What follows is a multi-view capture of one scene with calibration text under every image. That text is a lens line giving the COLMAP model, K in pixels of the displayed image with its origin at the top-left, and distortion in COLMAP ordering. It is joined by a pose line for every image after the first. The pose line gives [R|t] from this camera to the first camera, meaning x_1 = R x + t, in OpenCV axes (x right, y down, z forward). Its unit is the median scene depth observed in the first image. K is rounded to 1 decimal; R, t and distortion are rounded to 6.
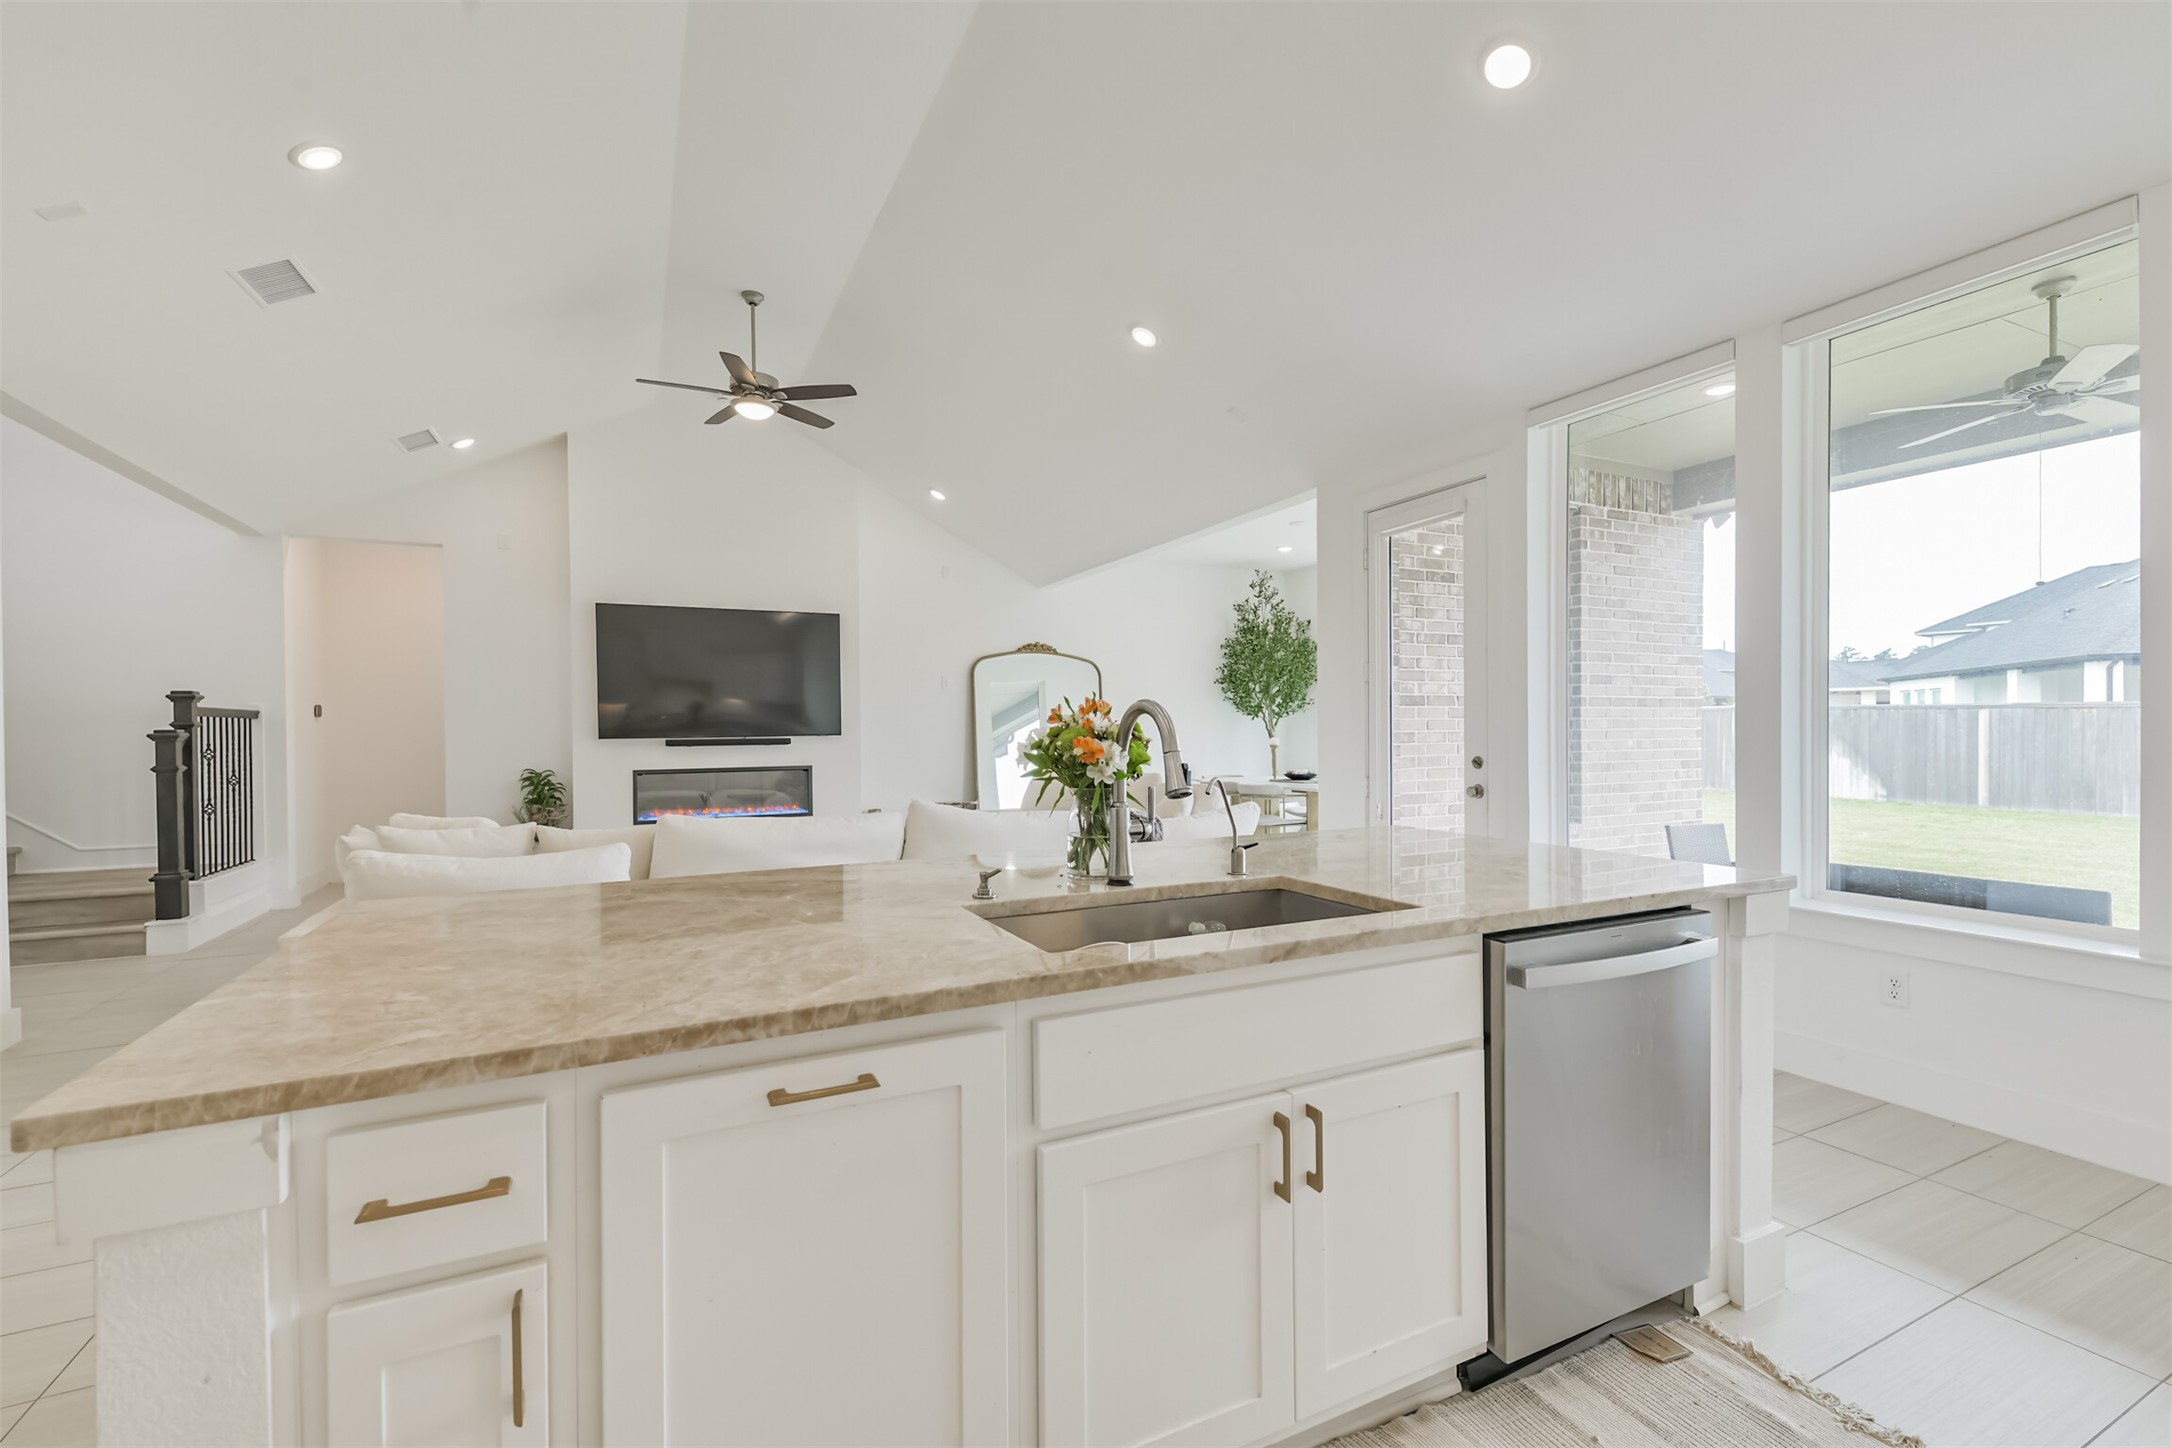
lens RADIAL K [[944.5, 0, 1093.8], [0, 944.5, 735.1], [0, 0, 1]] dist [0.017986, -0.000038]
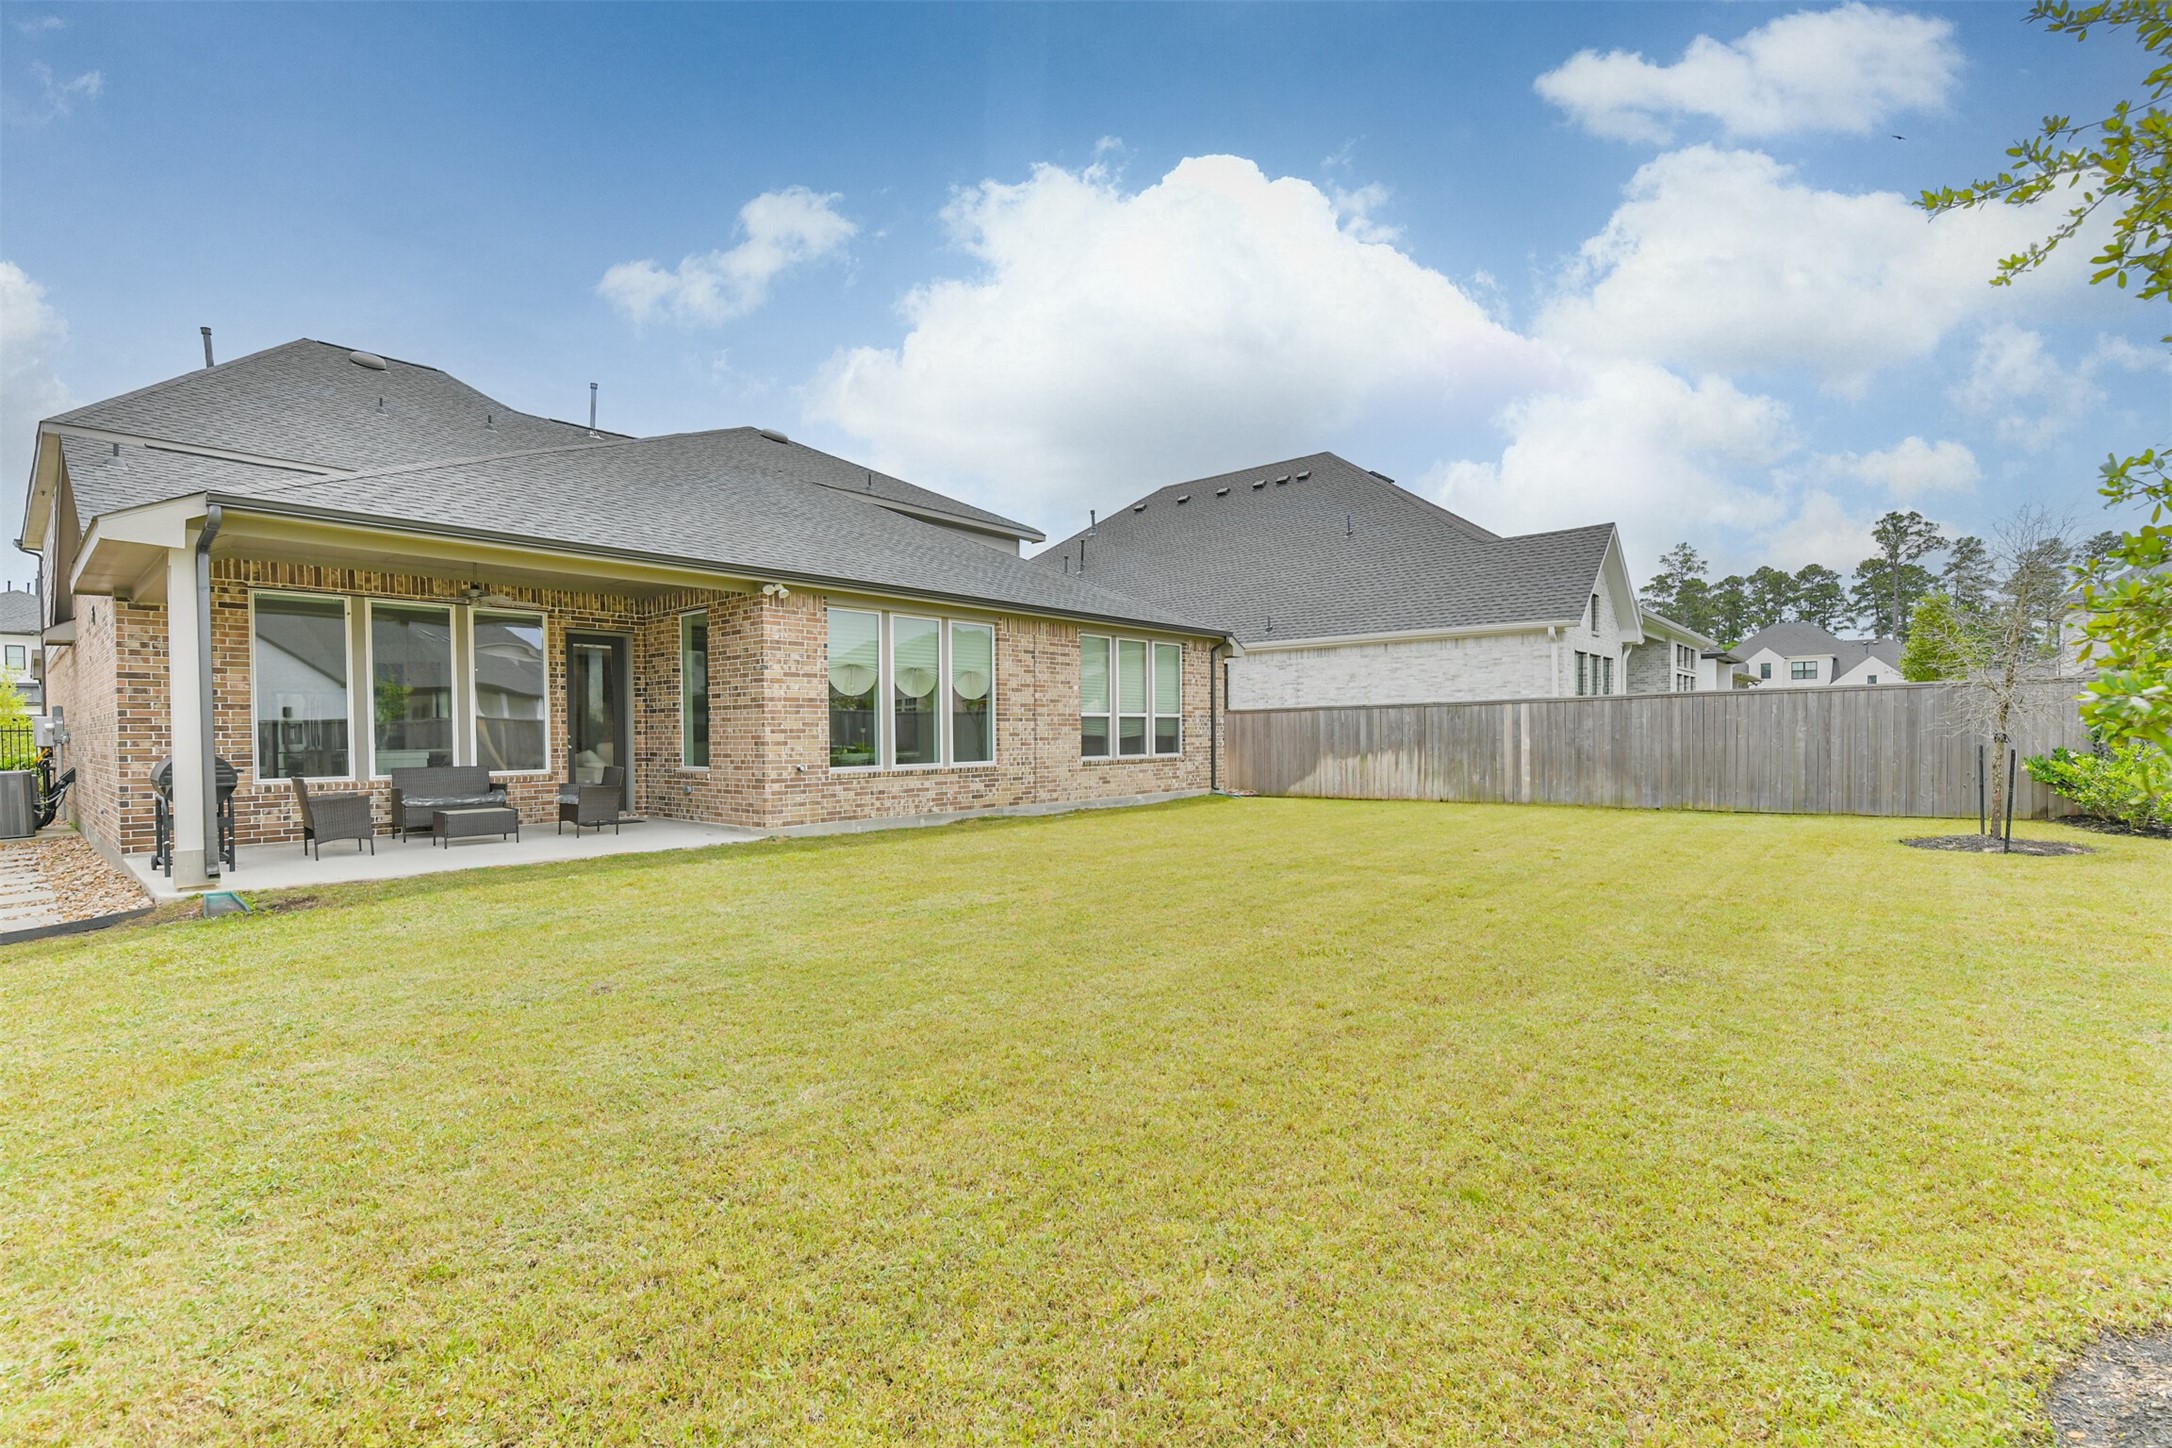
lens RADIAL K [[944.5, 0, 1082.5], [0, 944.5, 744.8], [0, 0, 1]] dist [0.017986, -0.000038]
pose [[0.380432, 0.018929, -0.924615, 2.404333], [0.001086, 0.999781, 0.020915, -0.000972], [0.924808, -0.008961, 0.380328, 0.920157]]
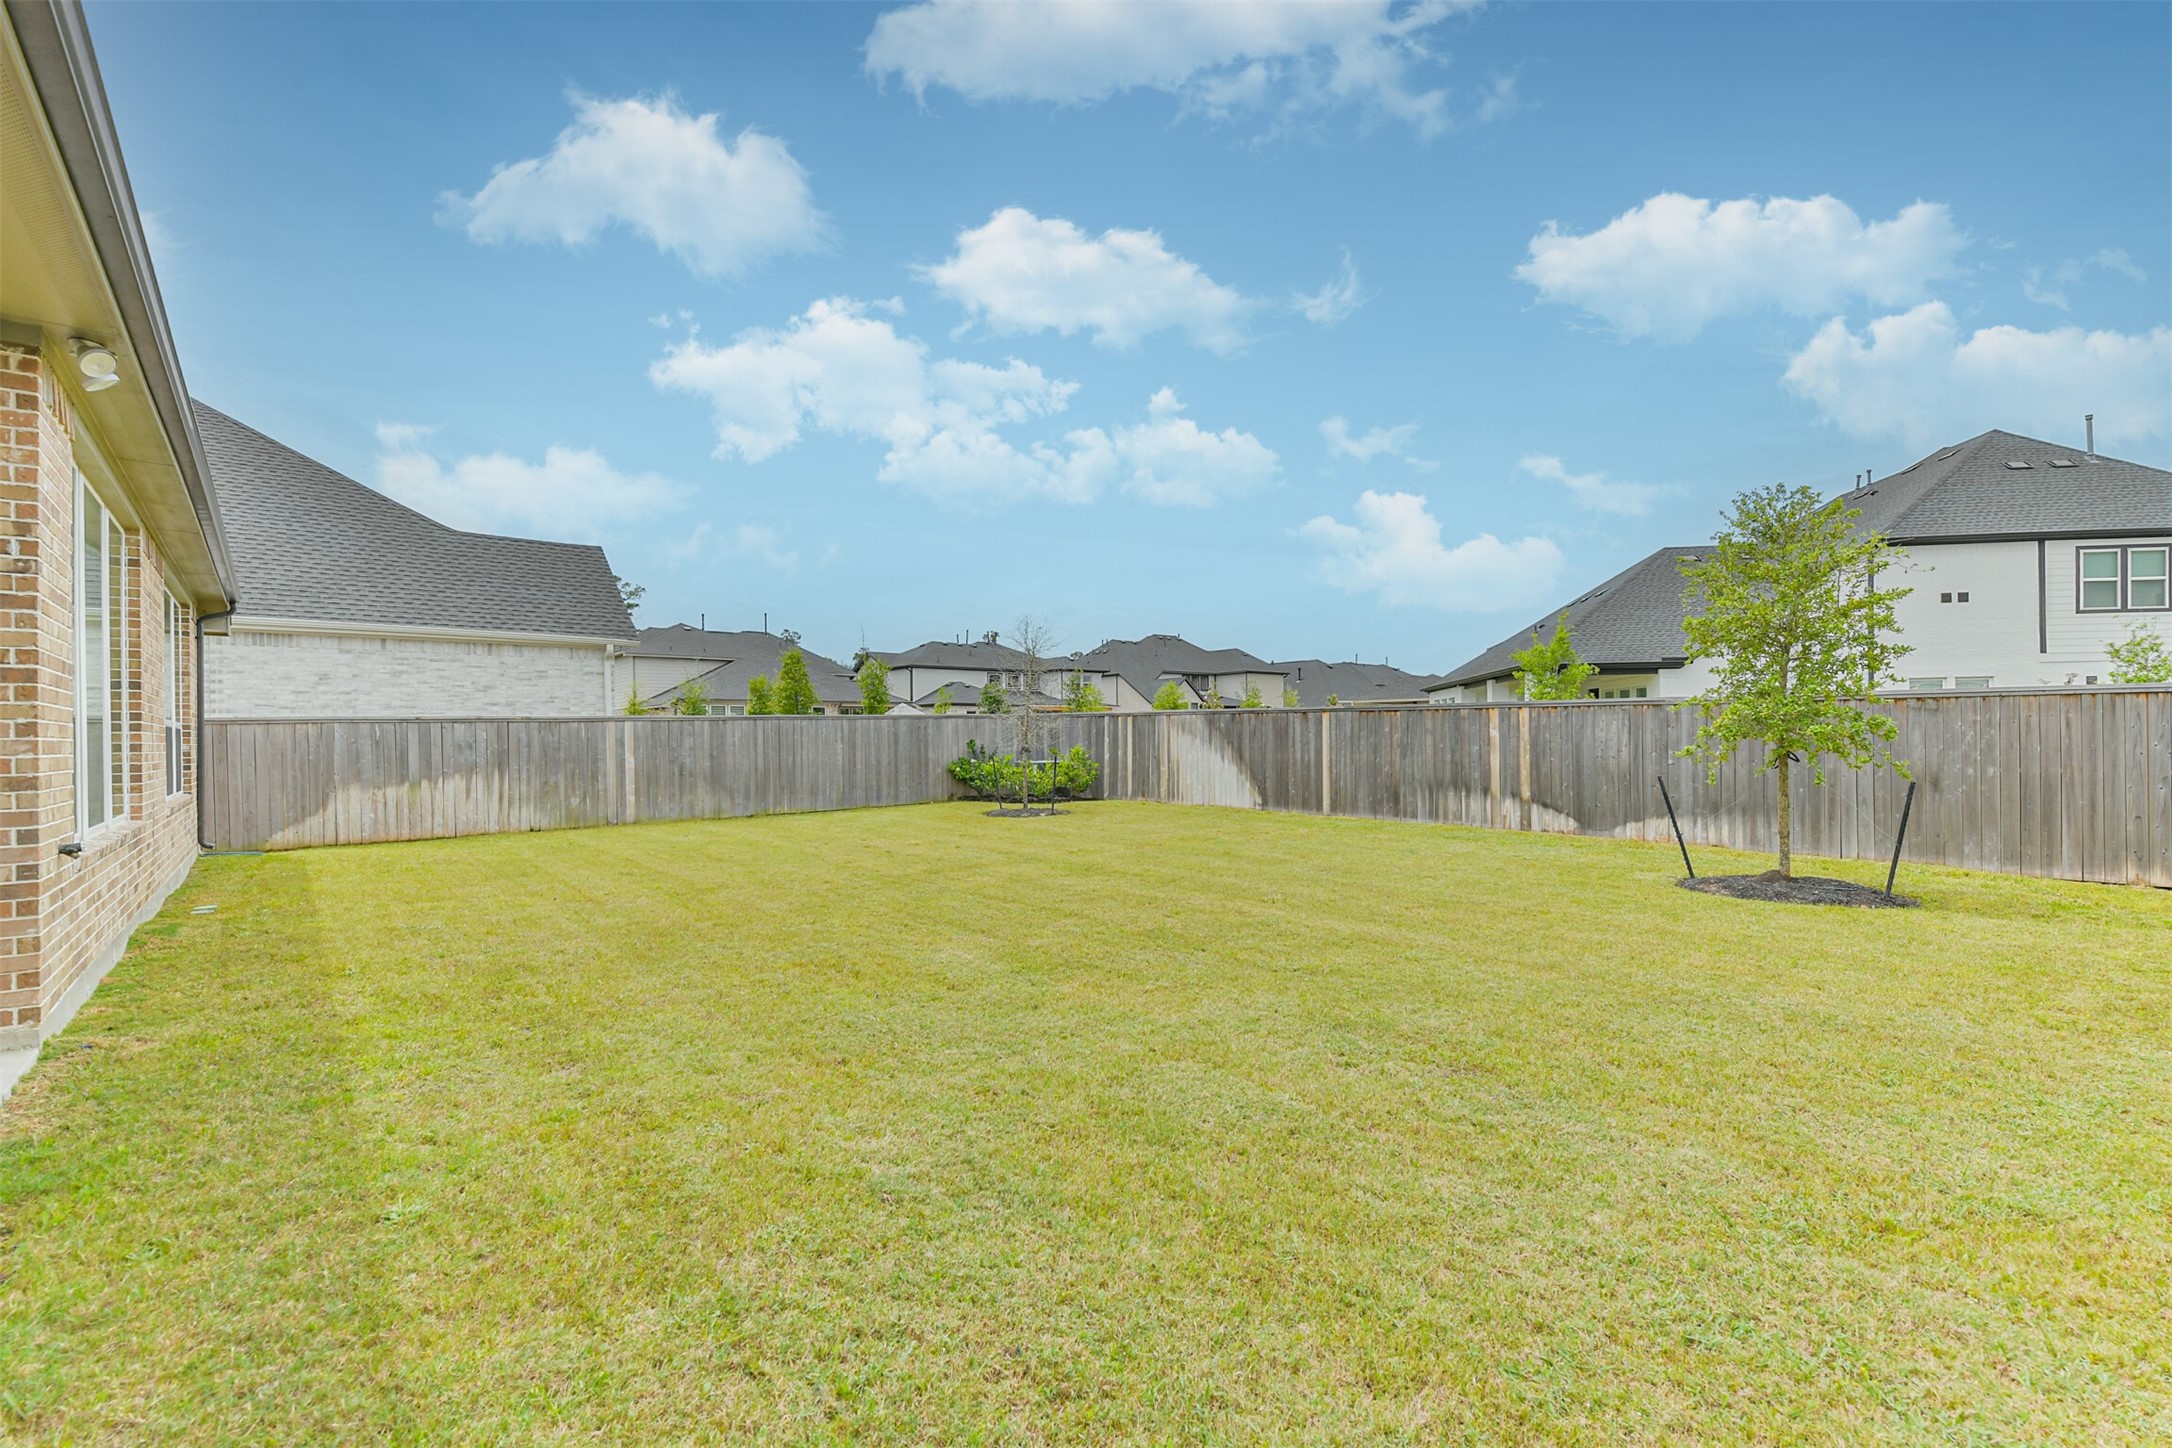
lens RADIAL K [[944.5, 0, 1078.8], [0, 944.5, 730.9], [0, 0, 1]] dist [0.017986, -0.000038]
pose [[0.975712, -0.000956, 0.219055, 1.155420], [0.004470, 0.999869, -0.015549, 0.011285], [-0.219011, 0.016150, 0.975589, 0.315931]]
